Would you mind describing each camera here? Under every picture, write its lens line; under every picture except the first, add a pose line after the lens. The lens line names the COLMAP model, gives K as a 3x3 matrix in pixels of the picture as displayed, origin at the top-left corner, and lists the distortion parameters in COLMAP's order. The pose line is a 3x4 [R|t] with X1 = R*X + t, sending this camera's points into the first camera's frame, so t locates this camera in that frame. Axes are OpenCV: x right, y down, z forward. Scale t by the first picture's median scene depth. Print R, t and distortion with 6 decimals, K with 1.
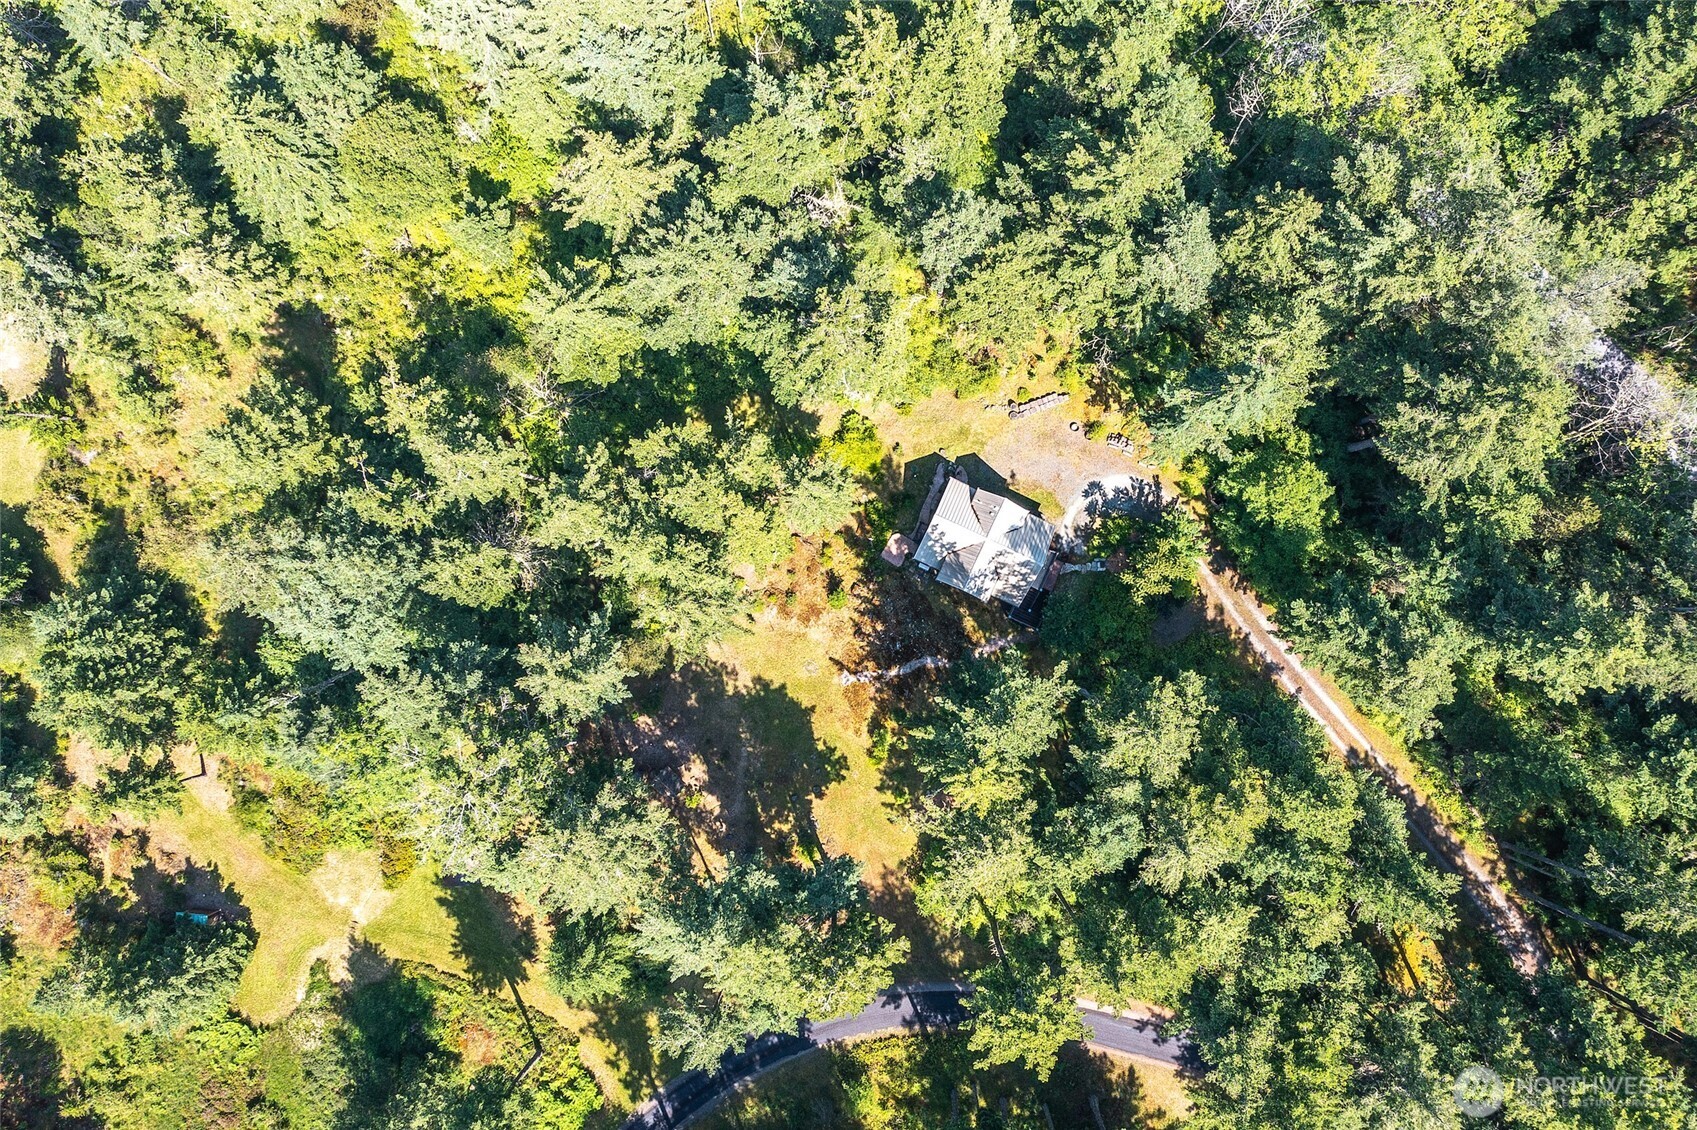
lens RADIAL K [[1382.8, 0, 848.5], [0, 1382.8, 565.0], [0, 0, 1]] dist [0.008167, 0.006423]
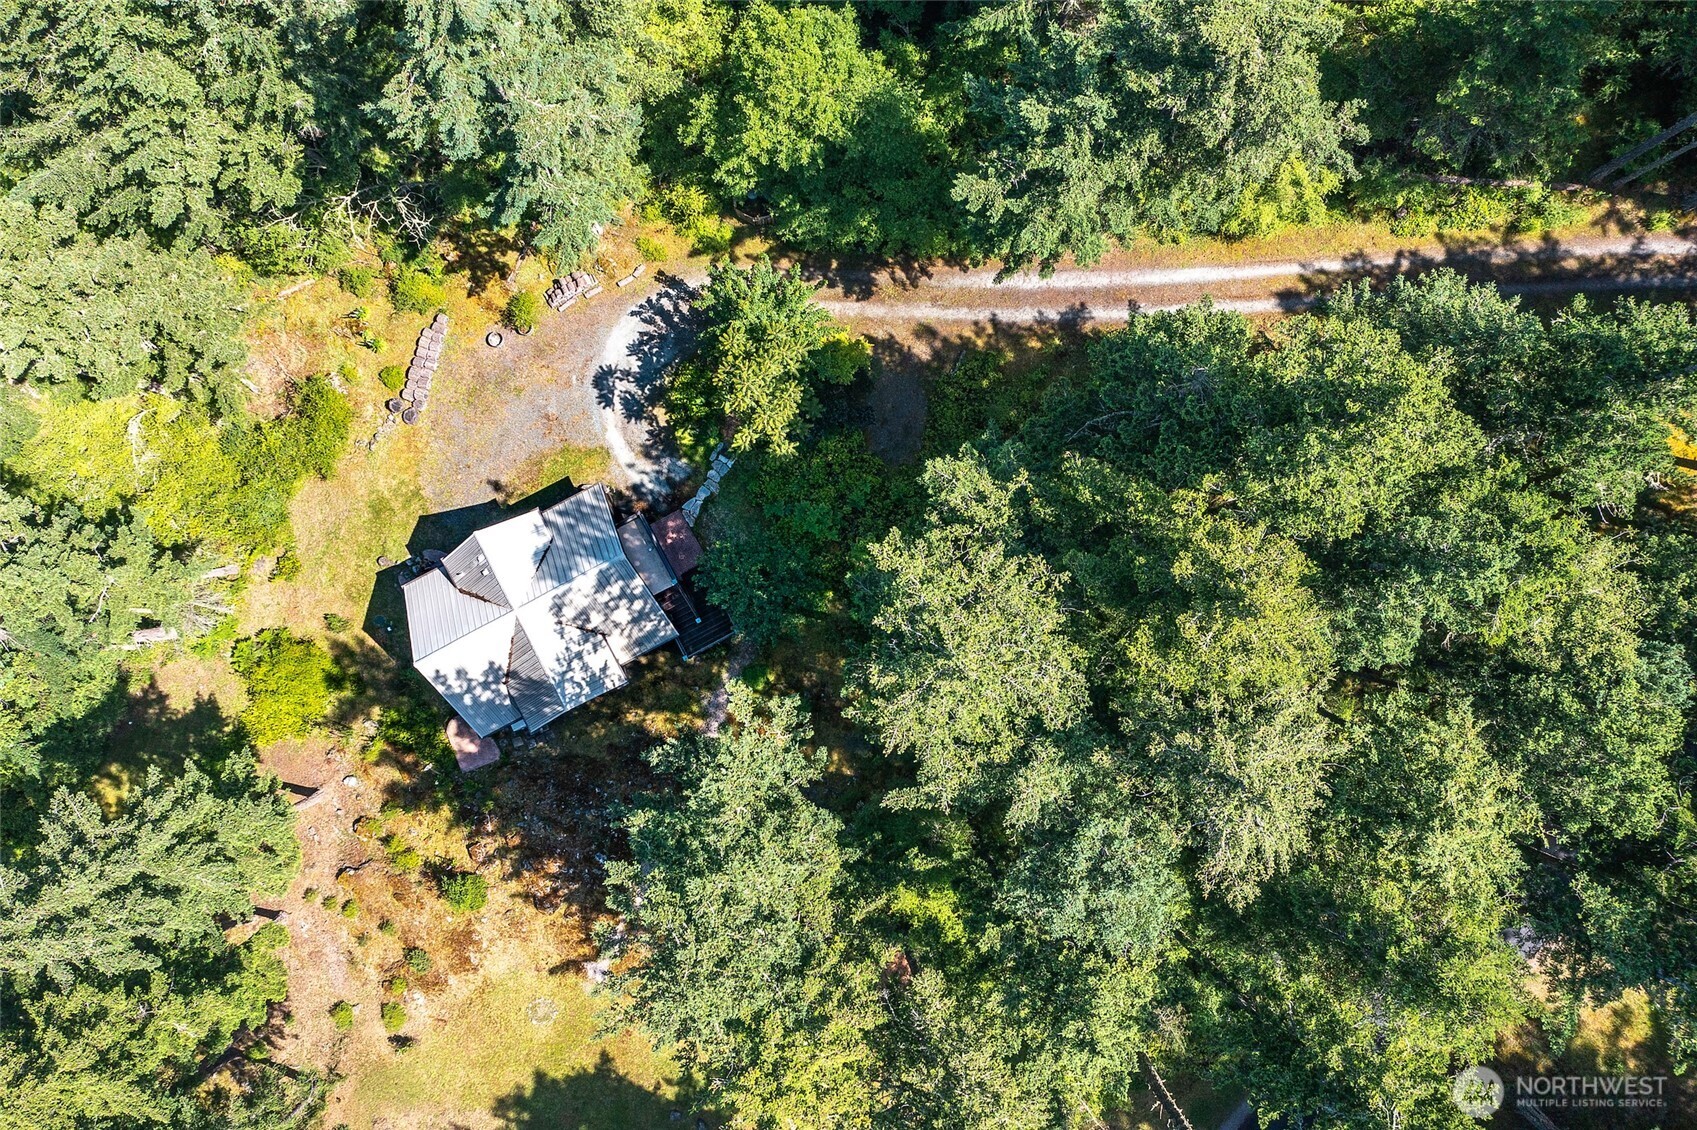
lens RADIAL K [[1318.7, 0, 848.5], [0, 1318.7, 565.0], [0, 0, 1]] dist [-0.008288, -0.001532]
pose [[0.607163, -0.794264, 0.022331, 0.171217], [0.794546, 0.607149, -0.008167, 0.068920], [-0.007072, 0.022702, 0.999717, 0.504431]]
